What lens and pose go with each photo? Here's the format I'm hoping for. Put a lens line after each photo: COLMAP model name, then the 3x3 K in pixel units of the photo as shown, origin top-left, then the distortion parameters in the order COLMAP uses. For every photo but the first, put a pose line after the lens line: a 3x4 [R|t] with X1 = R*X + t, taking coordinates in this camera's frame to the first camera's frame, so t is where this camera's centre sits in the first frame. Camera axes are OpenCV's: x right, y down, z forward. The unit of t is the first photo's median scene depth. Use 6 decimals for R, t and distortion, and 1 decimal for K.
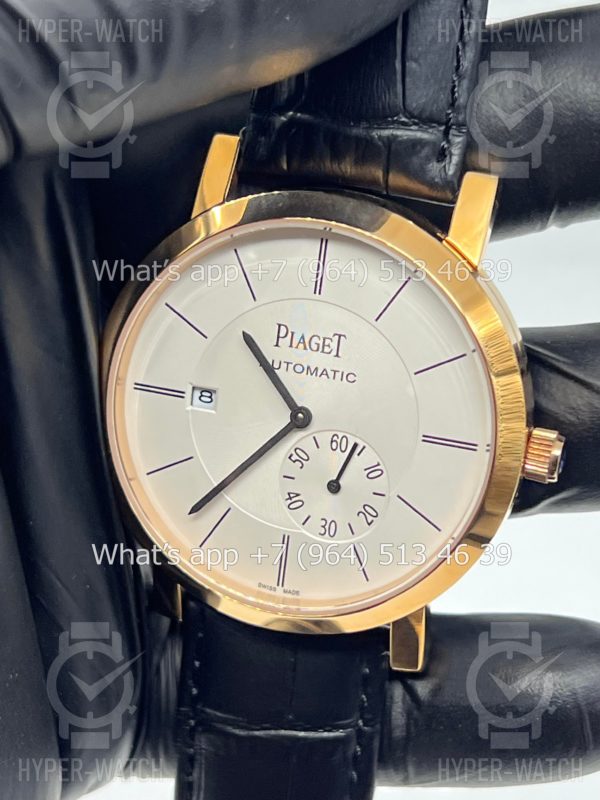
lens RADIAL K [[1876.8, 0, 296.1], [0, 1876.8, 398.1], [0, 0, 1]] dist [0.289449, 0.000000]
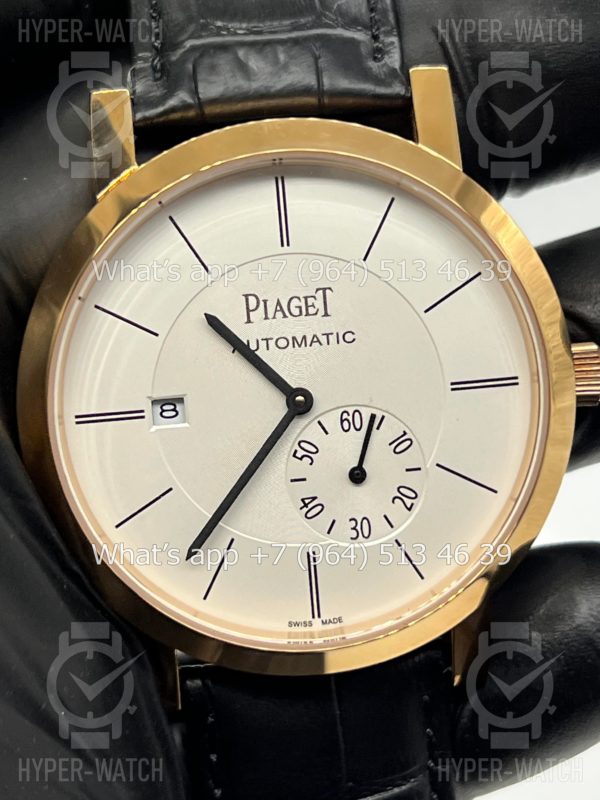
lens RADIAL K [[1876.8, 0, 296.2], [0, 1876.8, 403.2], [0, 0, 1]] dist [0.289449, 0.000000]
pose [[0.923955, -0.230517, 0.305237, -0.244752], [0.259461, 0.964050, -0.057334, 0.056946], [-0.281047, 0.132171, 0.950549, 0.235163]]
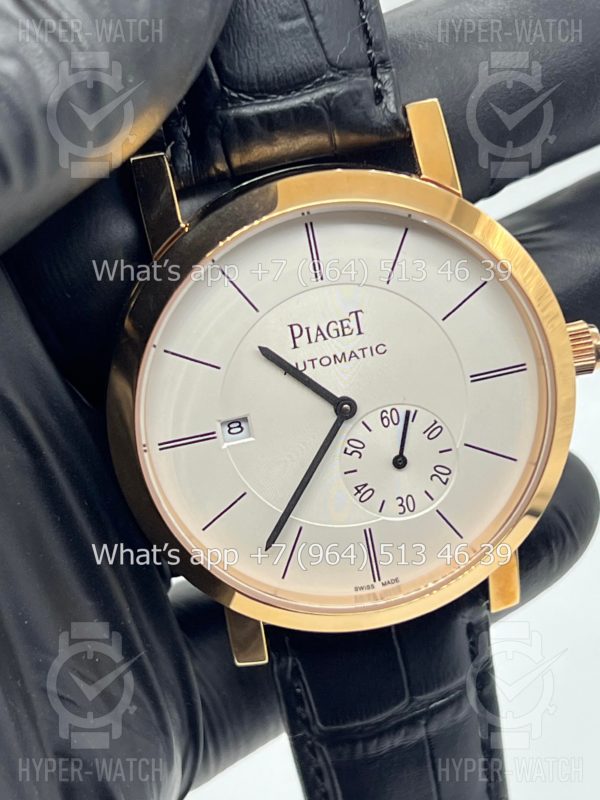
lens RADIAL K [[1876.8, 0, 298.7], [0, 1876.8, 400.4], [0, 0, 1]] dist [0.289449, 0.000000]
pose [[0.873148, -0.381577, 0.303334, -0.304115], [0.367695, 0.924106, 0.104061, -0.100617], [-0.320020, 0.020674, 0.947185, 0.109561]]
